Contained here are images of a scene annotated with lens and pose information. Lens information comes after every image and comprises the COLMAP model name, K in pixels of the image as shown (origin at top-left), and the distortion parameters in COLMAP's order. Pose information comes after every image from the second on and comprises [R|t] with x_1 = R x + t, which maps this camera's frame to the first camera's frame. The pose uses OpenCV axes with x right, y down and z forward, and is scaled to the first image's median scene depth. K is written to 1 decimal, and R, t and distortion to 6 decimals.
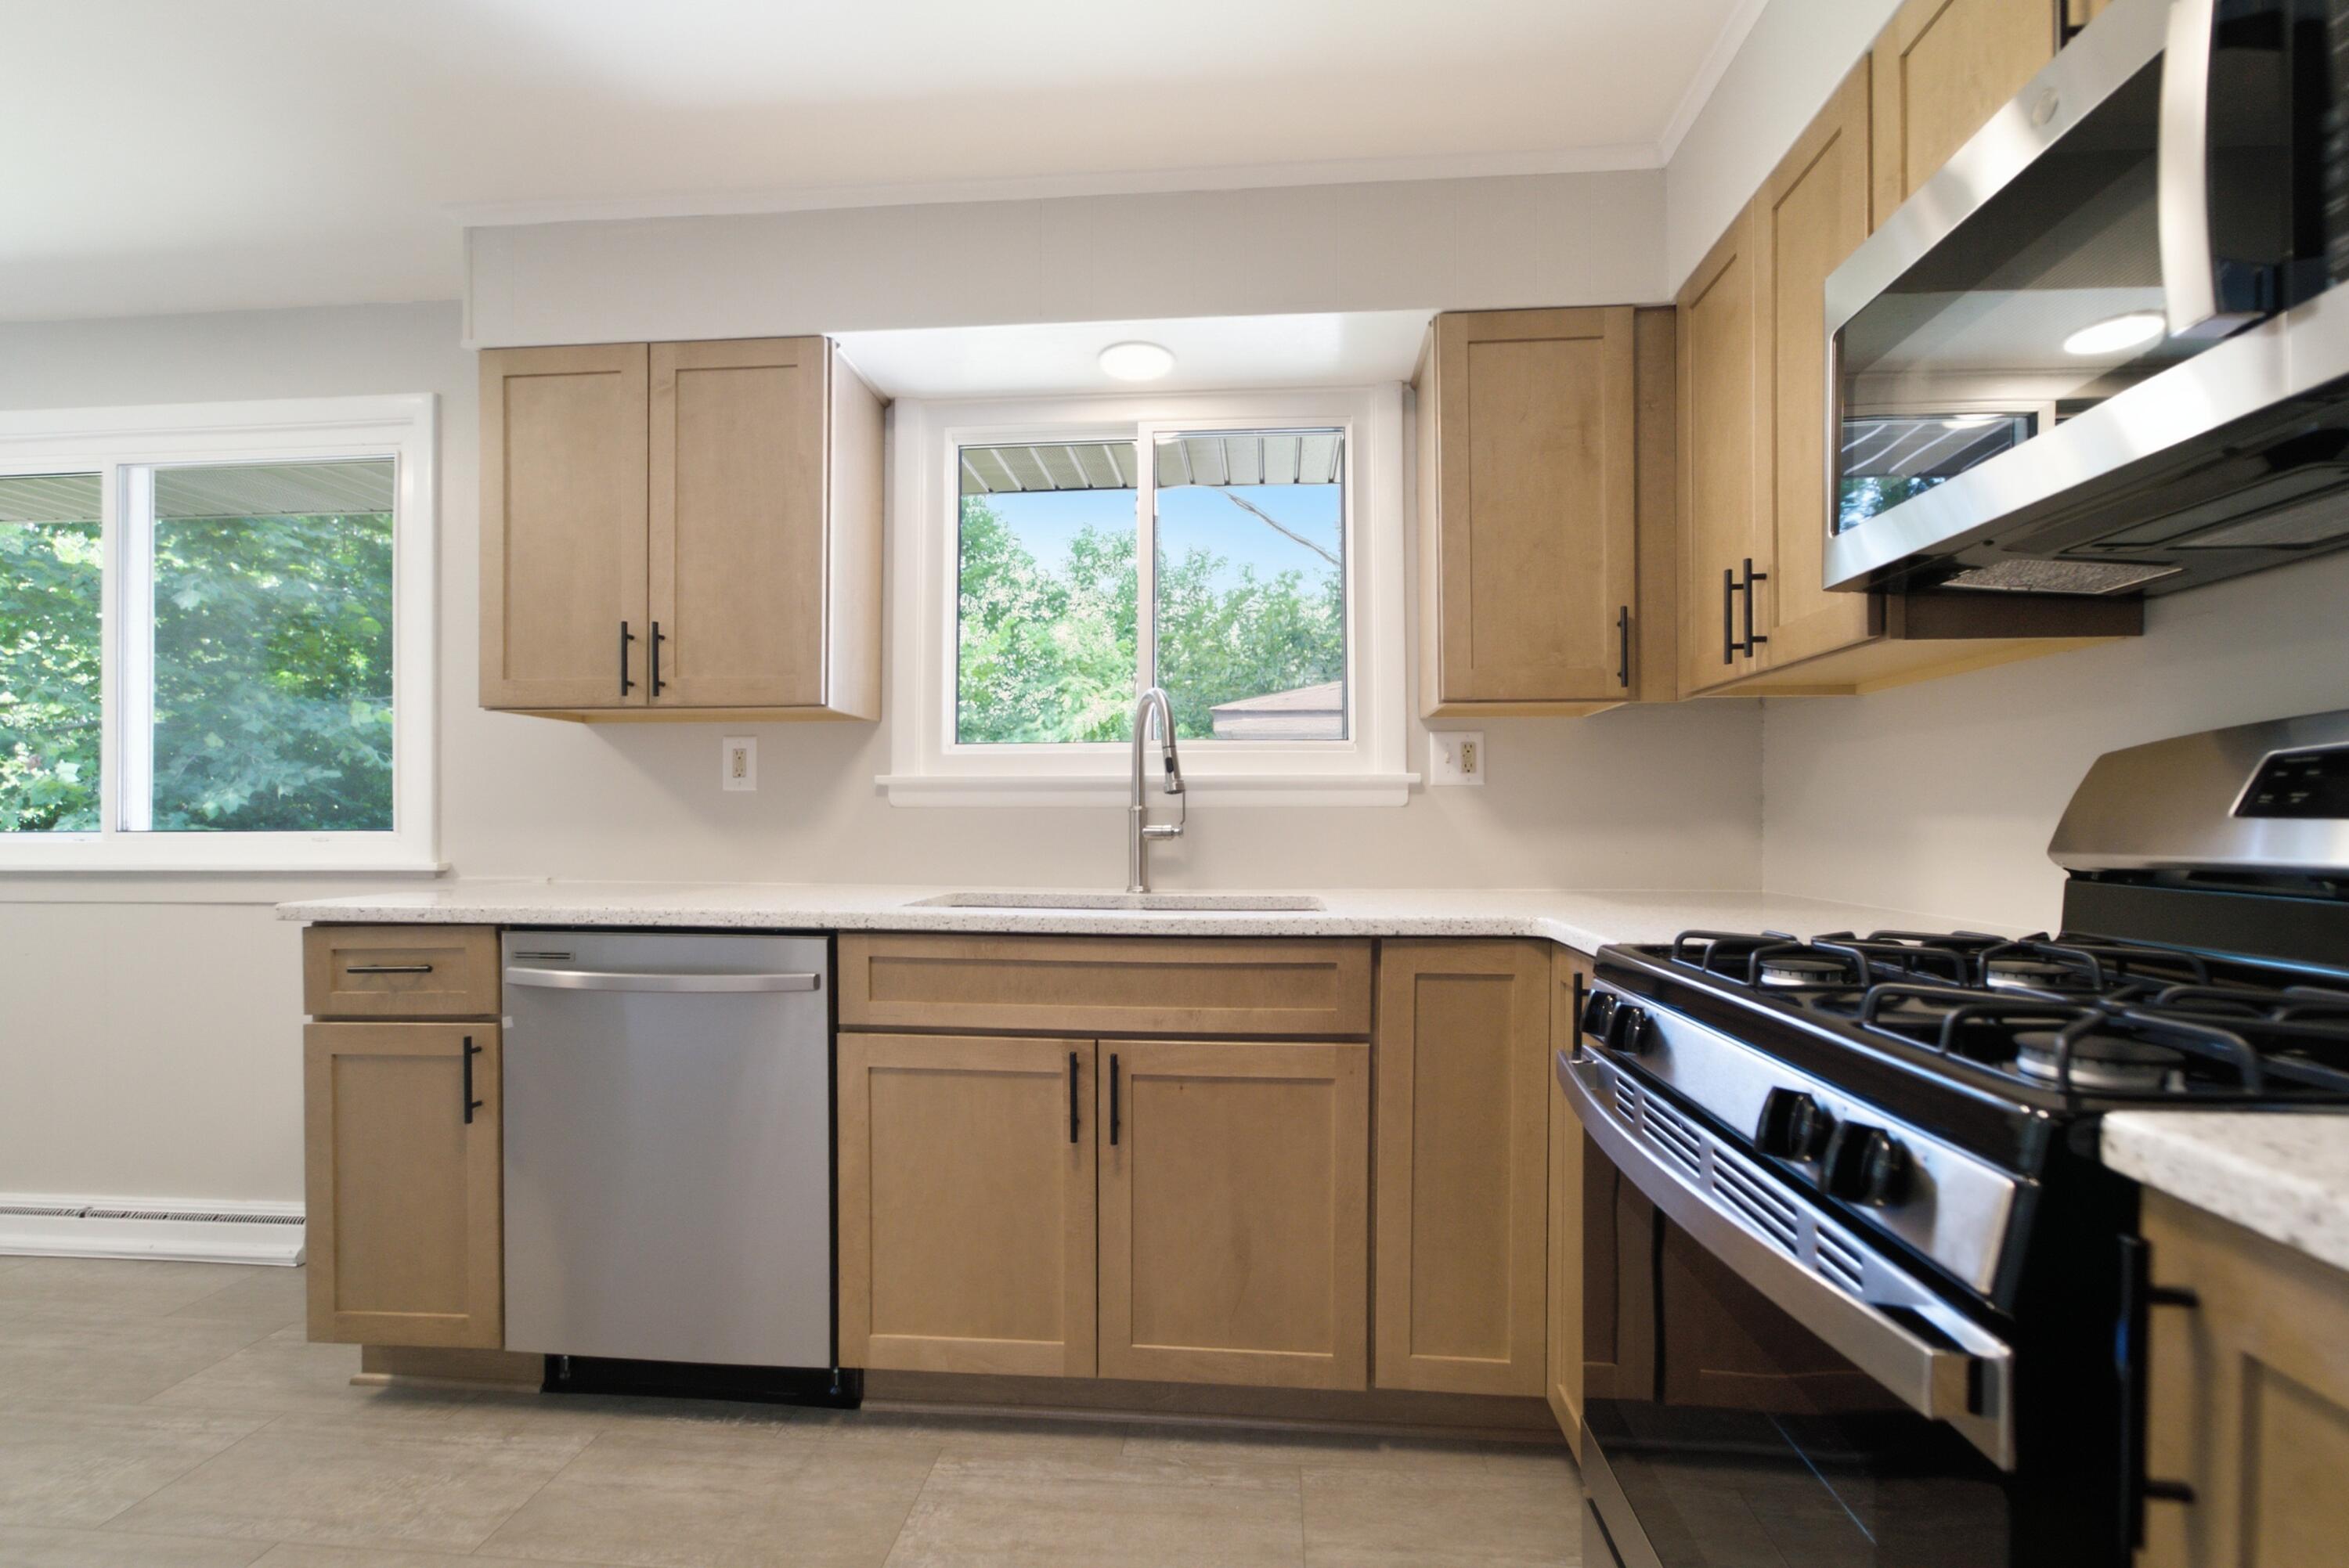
lens RADIAL K [[1014.4, 0, 1182.1], [0, 1014.4, 816.4], [0, 0, 1]] dist [0.031565, -0.022533]
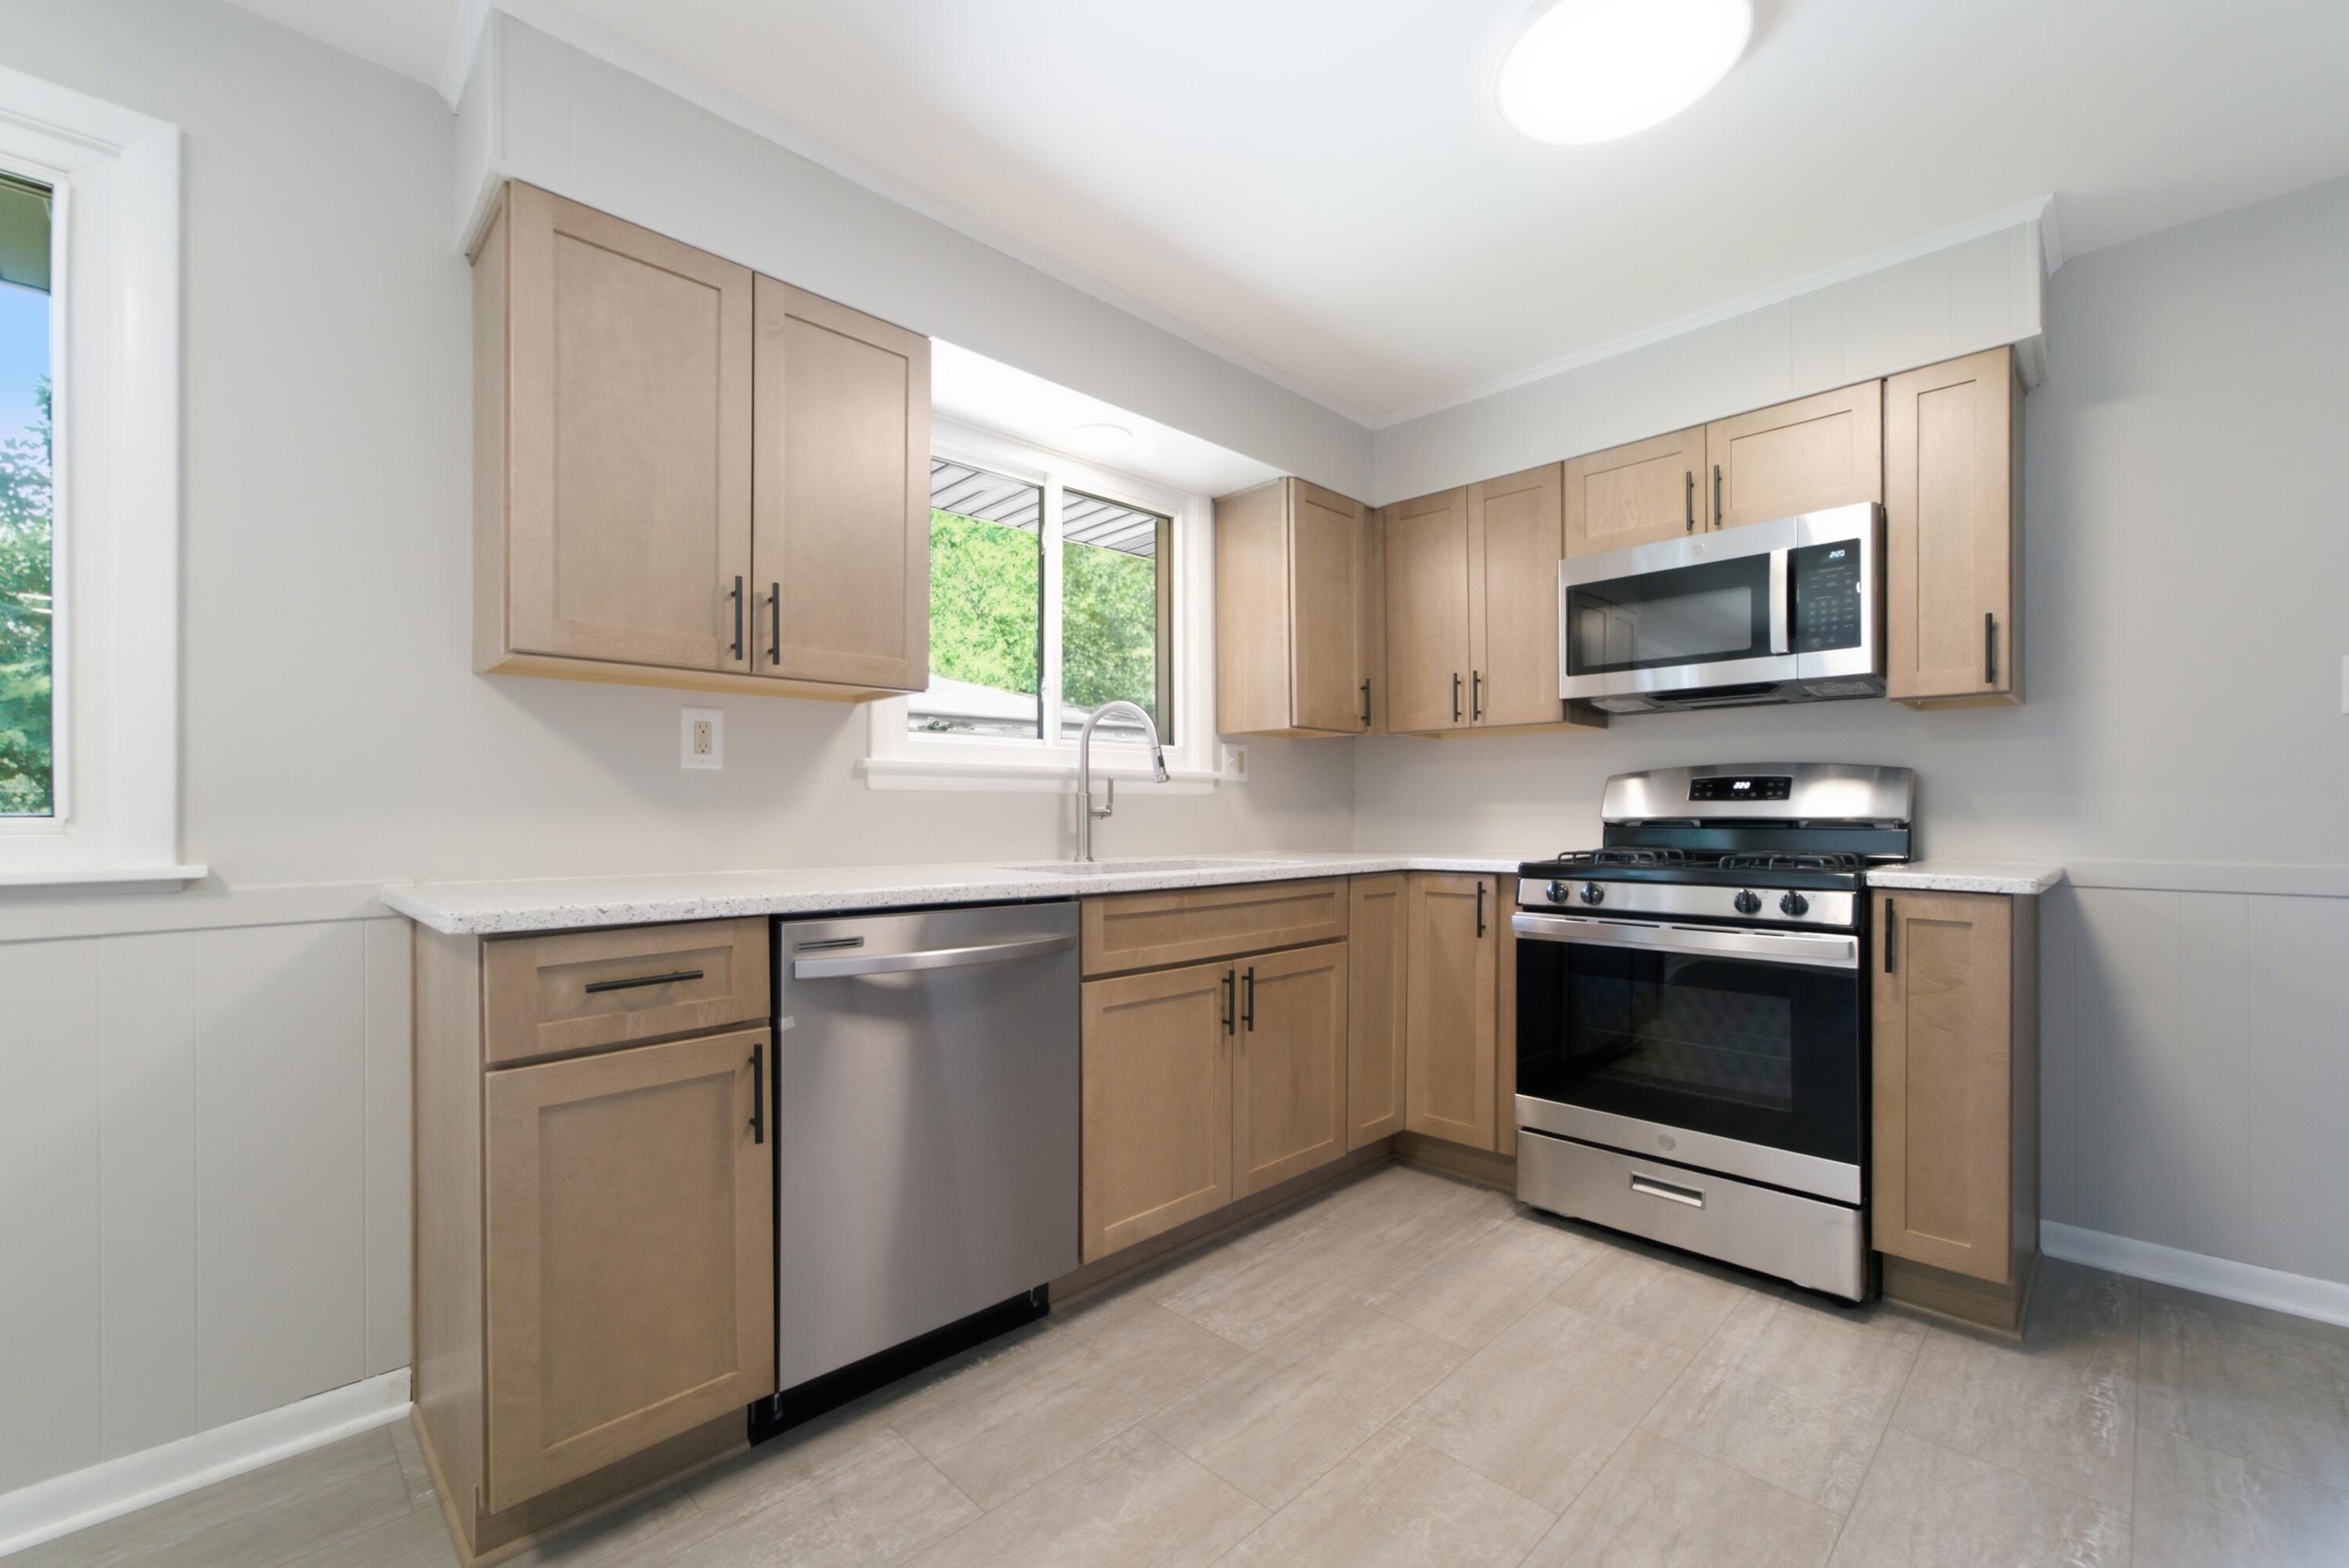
lens RADIAL K [[978.0, 0, 1204.7], [0, 978.0, 809.9], [0, 0, 1]] dist [0.000514, 0.000222]
pose [[0.638903, -0.000979, 0.769286, -1.109590], [0.001541, 0.999999, -0.000007, 0.014763], [-0.769286, 0.001189, 0.638904, 0.174438]]
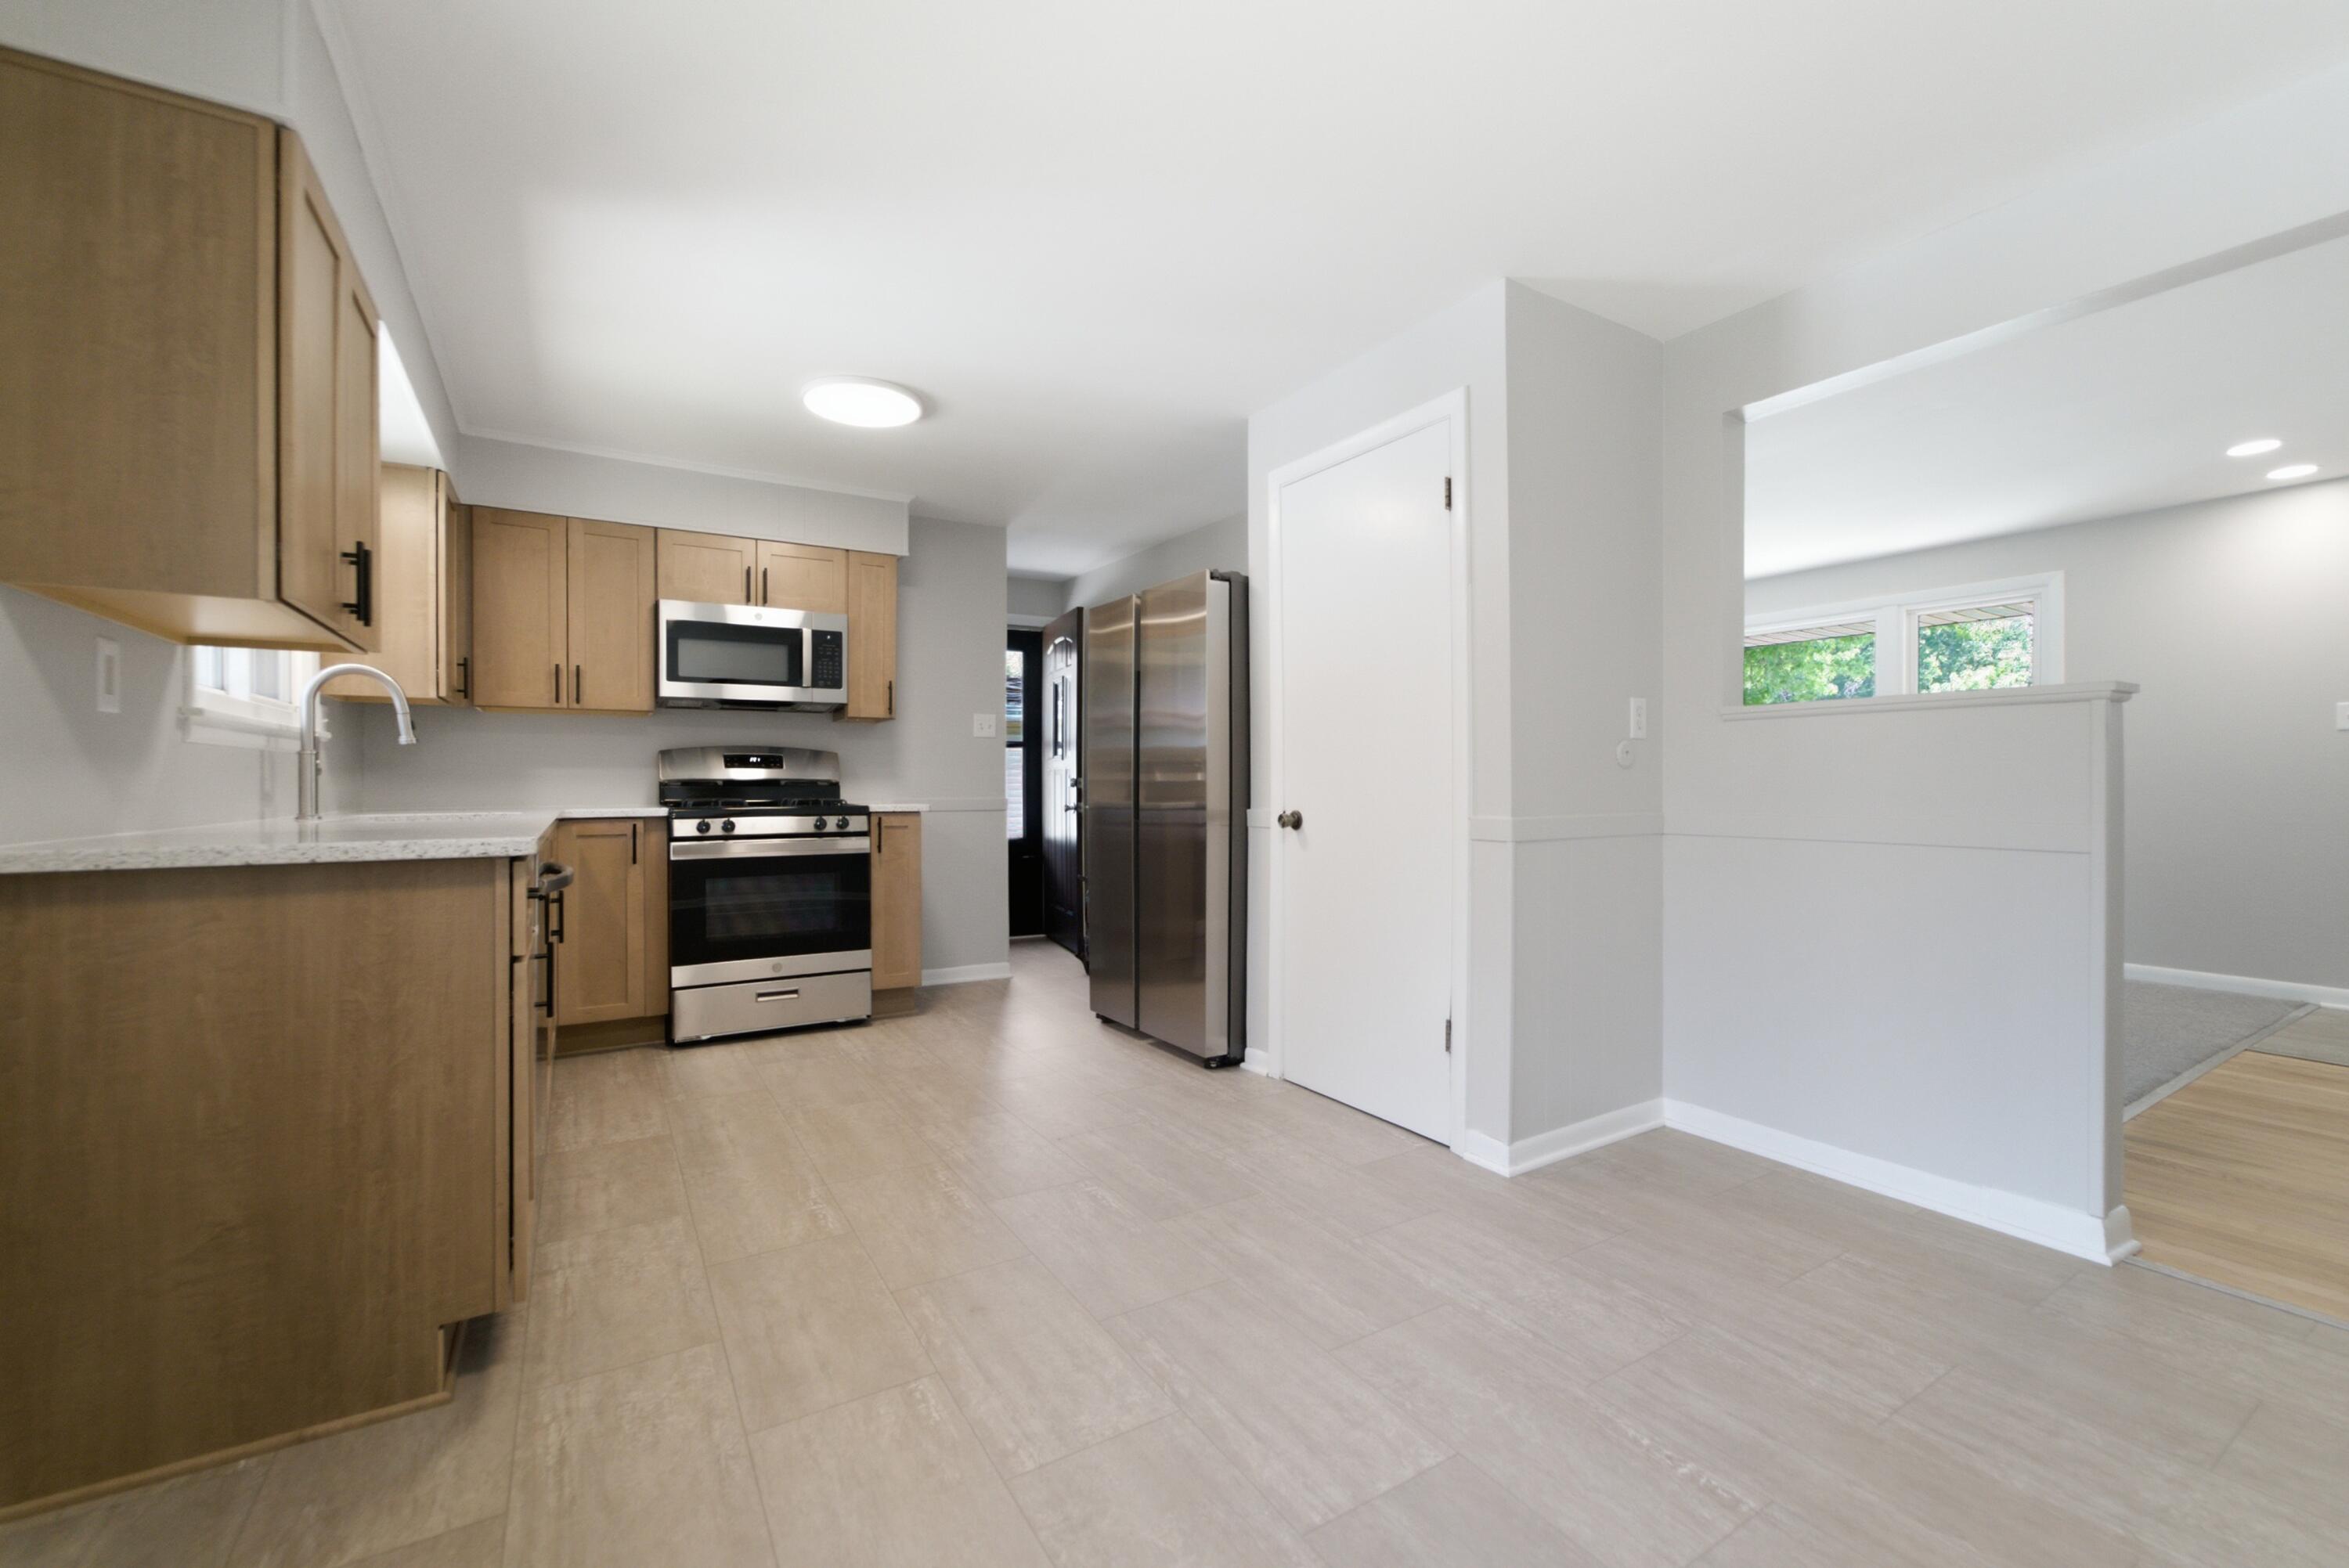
lens RADIAL K [[946.6, 0, 1184.2], [0, 946.6, 775.3], [0, 0, 1]] dist [0.000177, -0.000019]
pose [[-0.597923, 0.004405, 0.801542, -2.006649], [-0.000762, 0.999981, -0.006064, 0.032367], [-0.801553, -0.004236, -0.597908, 1.083111]]
